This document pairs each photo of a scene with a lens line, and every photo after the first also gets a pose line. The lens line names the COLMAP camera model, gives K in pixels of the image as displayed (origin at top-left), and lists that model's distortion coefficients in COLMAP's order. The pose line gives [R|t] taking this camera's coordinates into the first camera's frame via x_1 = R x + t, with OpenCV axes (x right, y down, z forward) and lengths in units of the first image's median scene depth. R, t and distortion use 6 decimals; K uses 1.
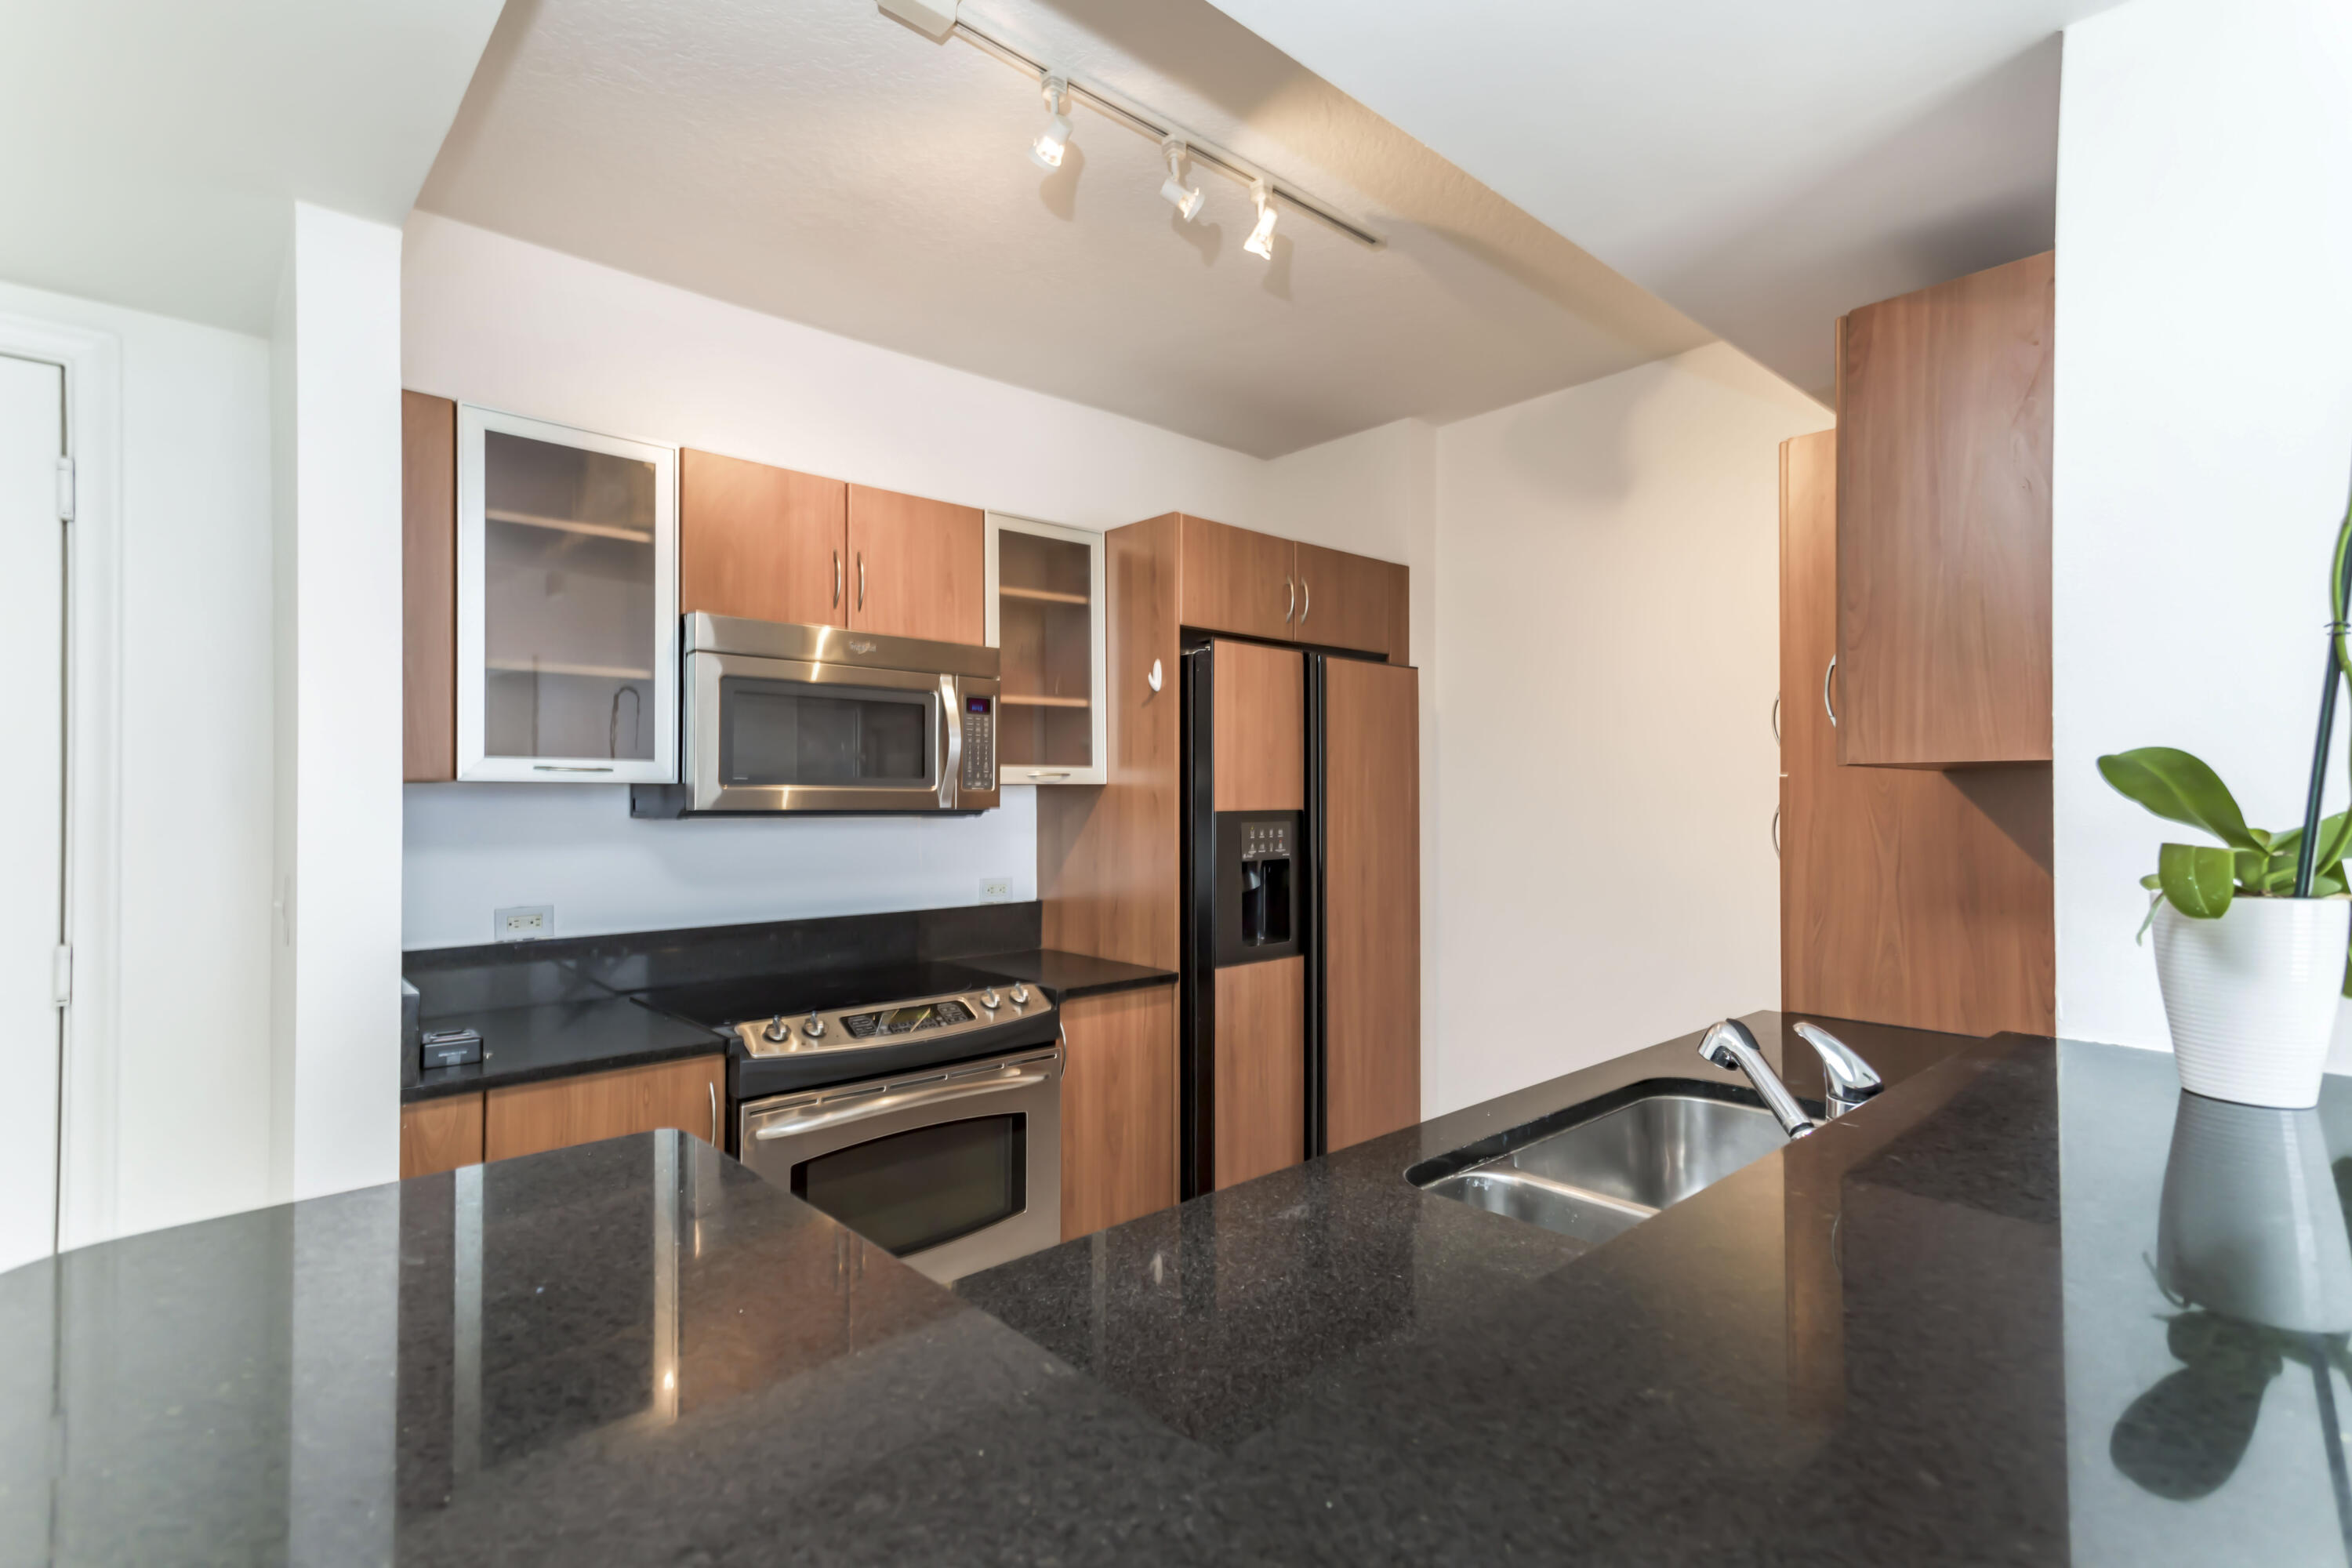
lens RADIAL K [[1094.4, 0, 1176.0], [0, 1094.4, 784.0], [0, 0, 1]] dist [0.023574, 0.000976]
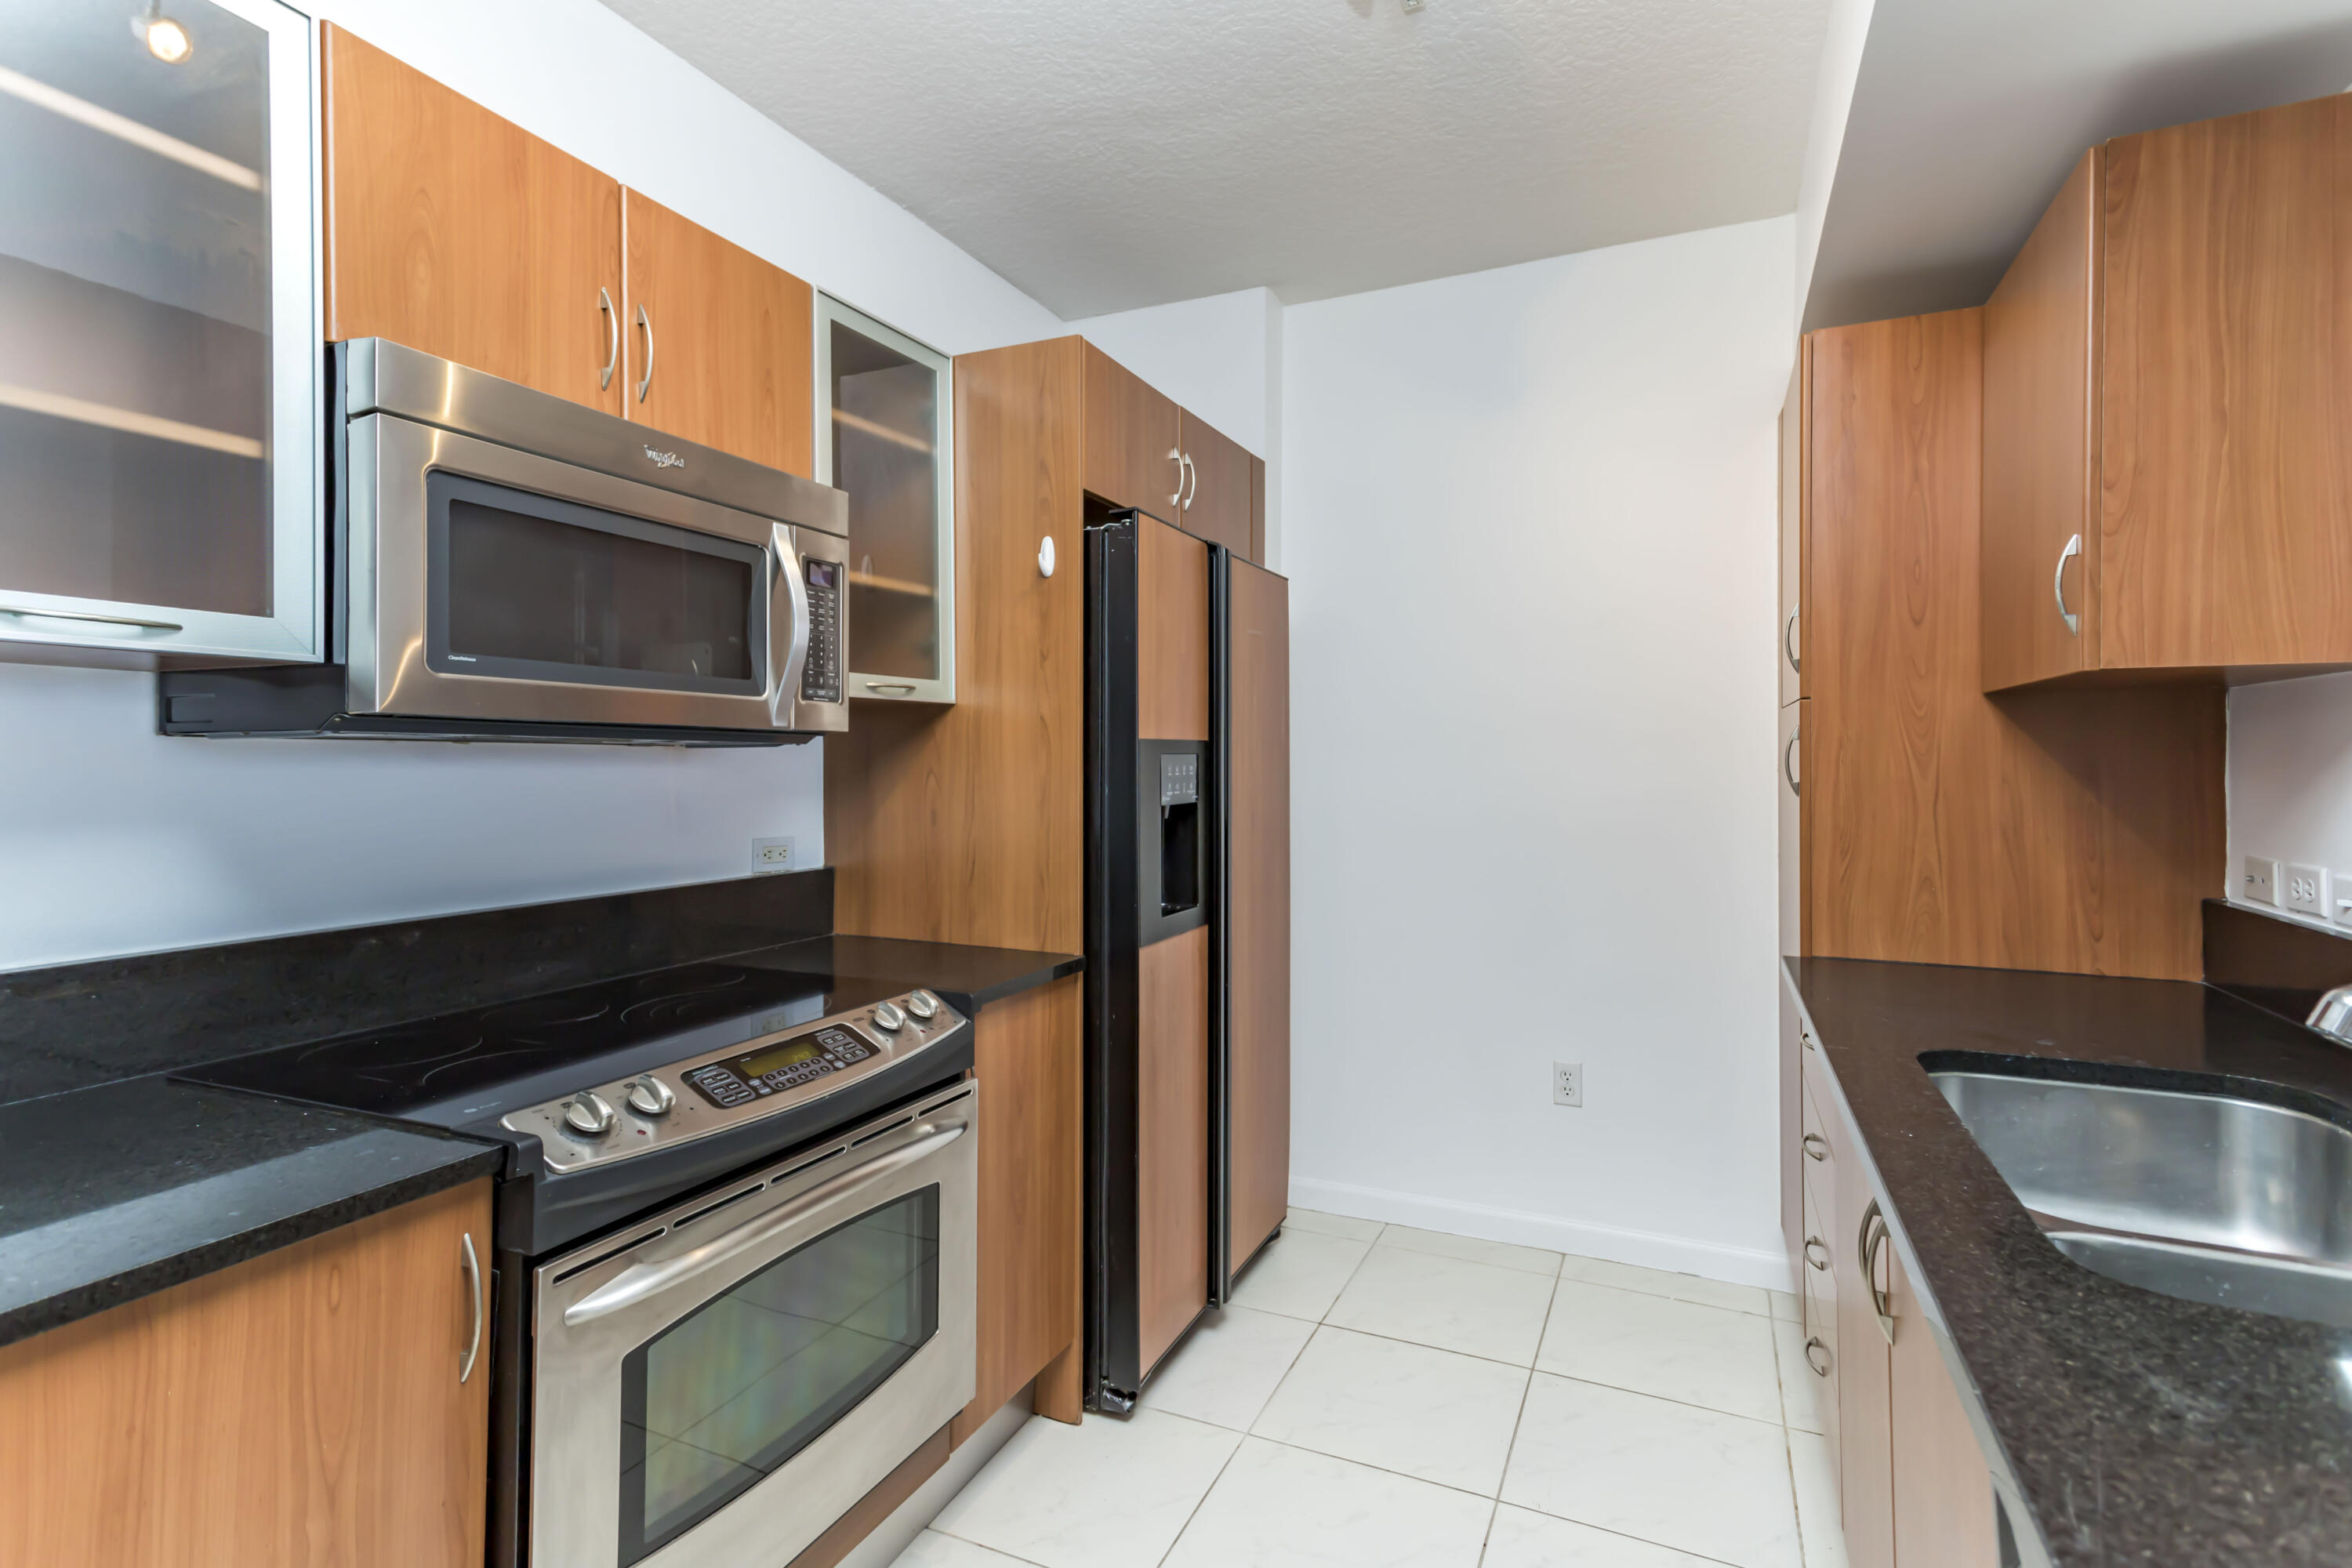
lens RADIAL K [[1126.5, 0, 1184.0], [0, 1126.5, 746.3], [0, 0, 1]] dist [0.048309, 0.000256]
pose [[0.915717, 0.007667, 0.401750, -0.256215], [-0.008599, 0.999963, 0.000515, 0.030004], [-0.401731, -0.003926, 0.915749, 0.282971]]
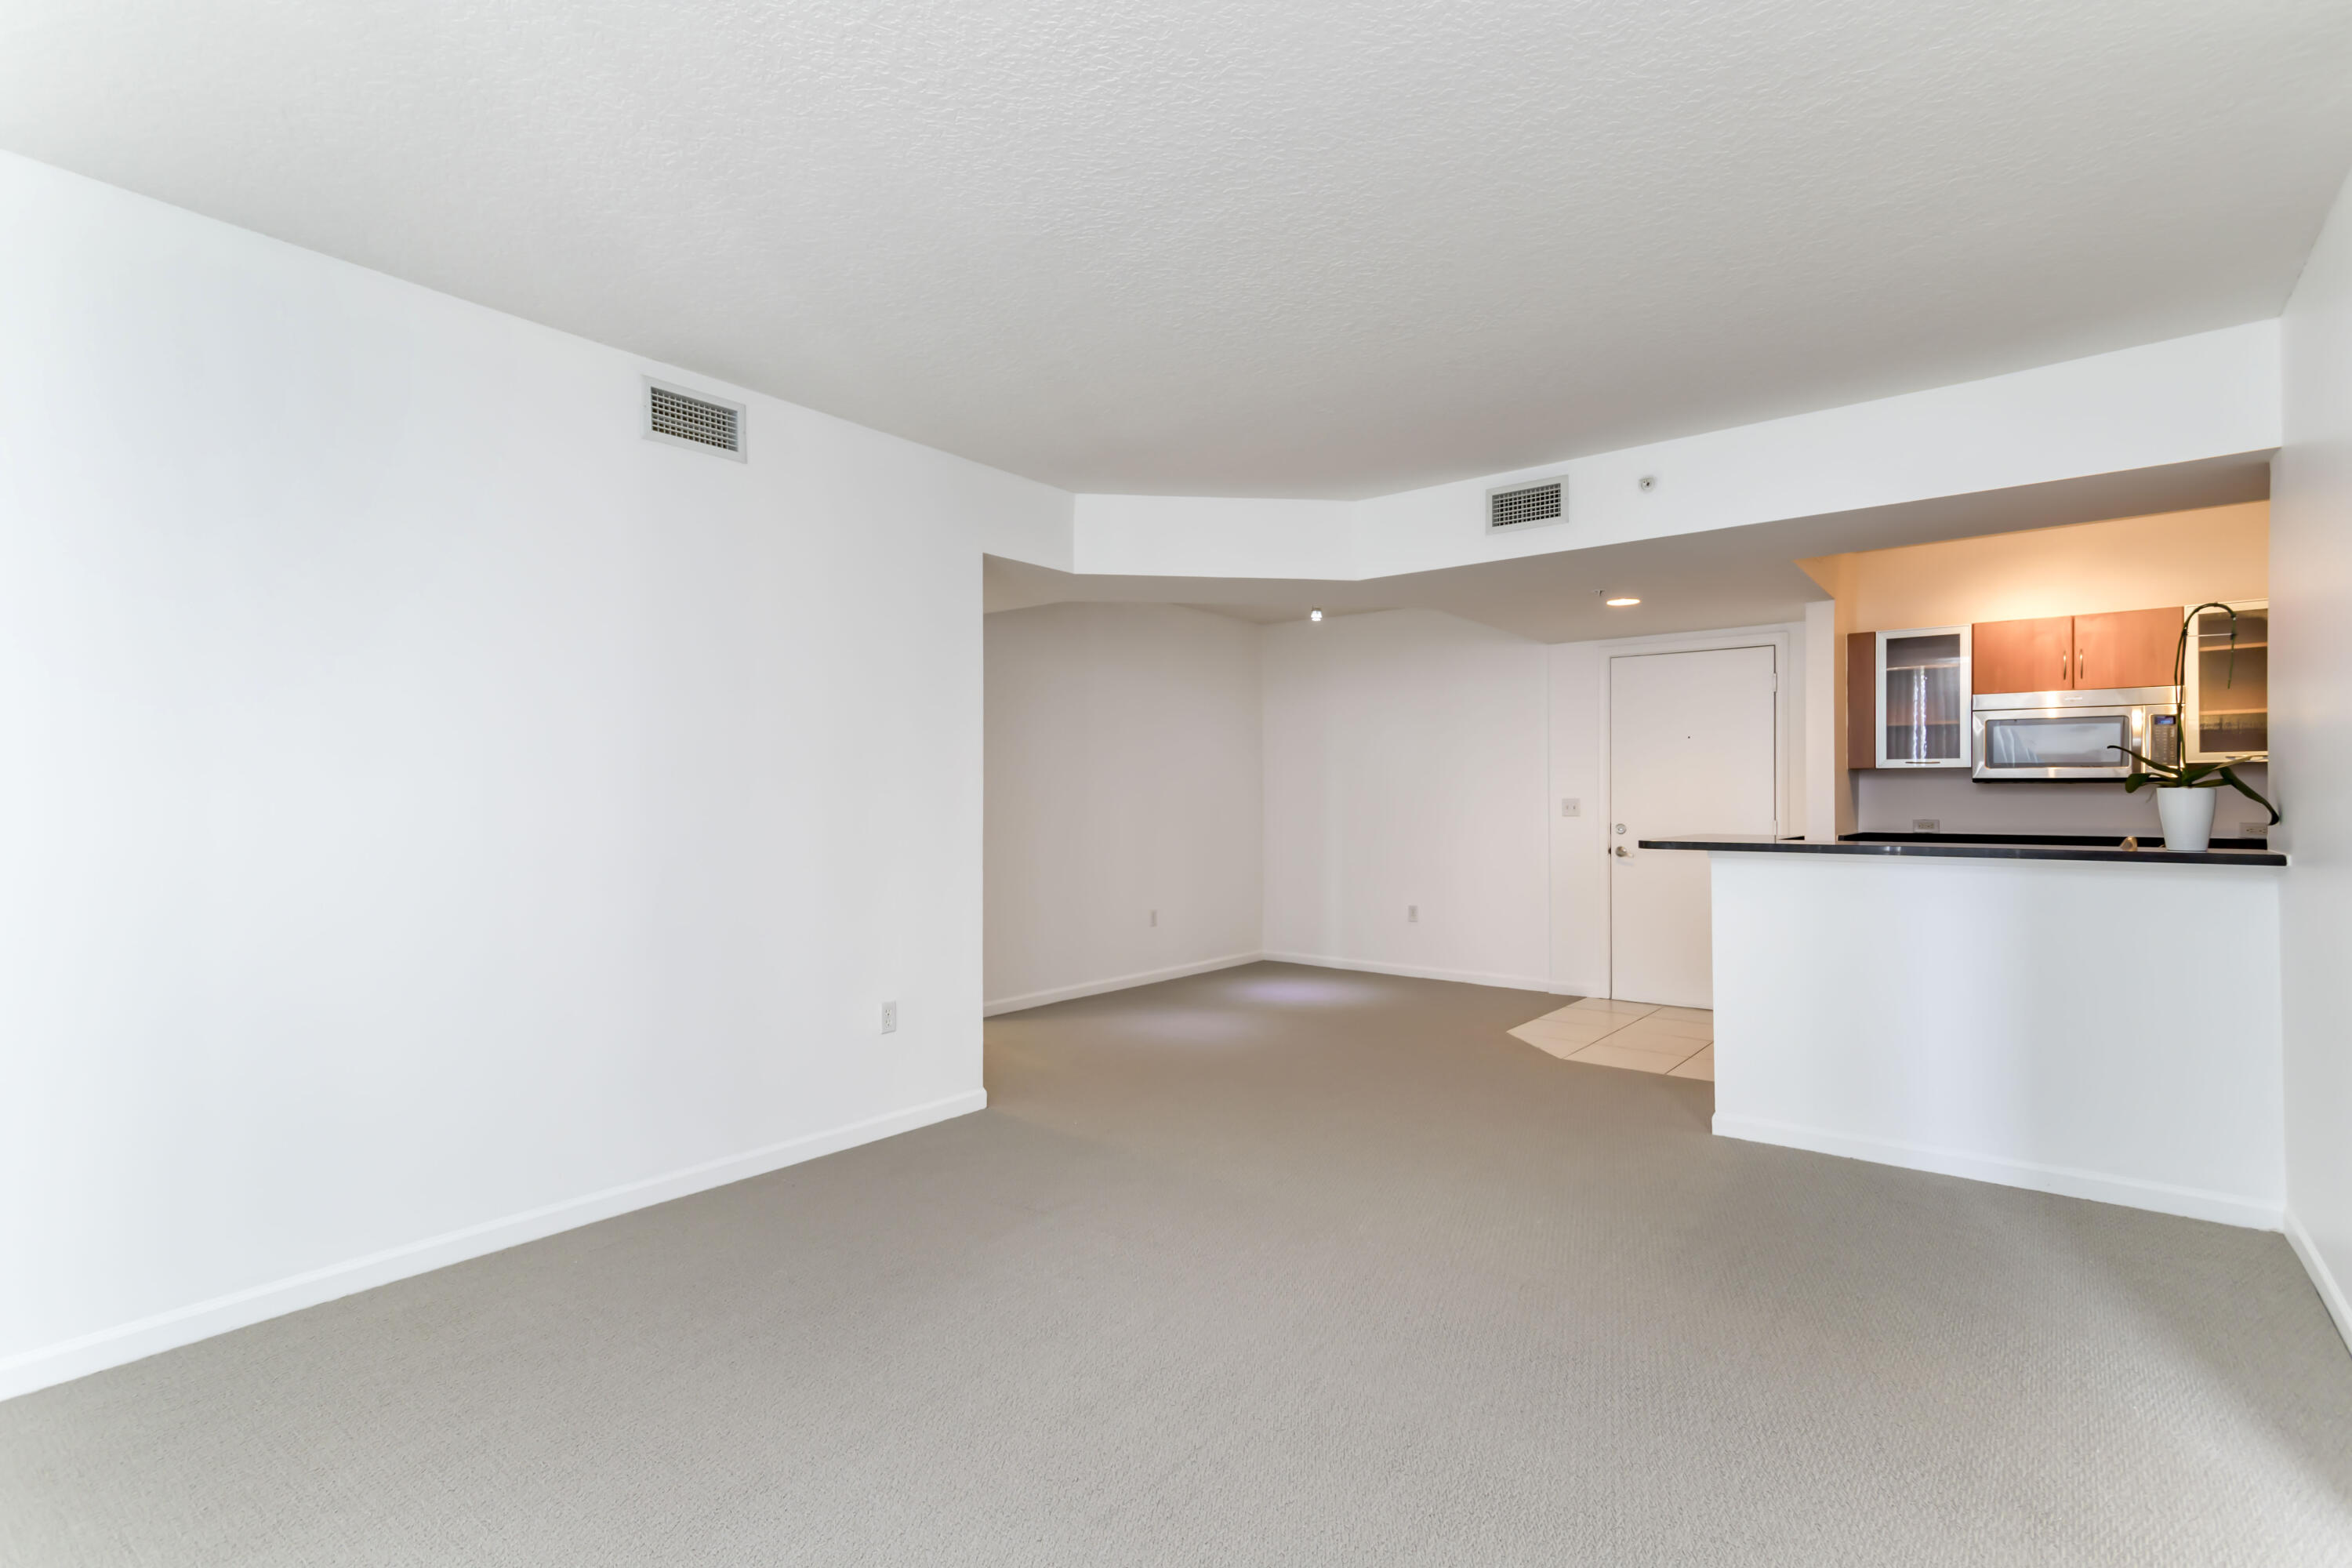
lens RADIAL K [[1094.4, 0, 1176.0], [0, 1094.4, 784.0], [0, 0, 1]] dist [0.023574, 0.000976]
pose [[0.163261, -0.003128, -0.986578, 1.320880], [0.010477, 0.999944, -0.001437, 0.017046], [0.986527, -0.010101, 0.163284, -0.874803]]
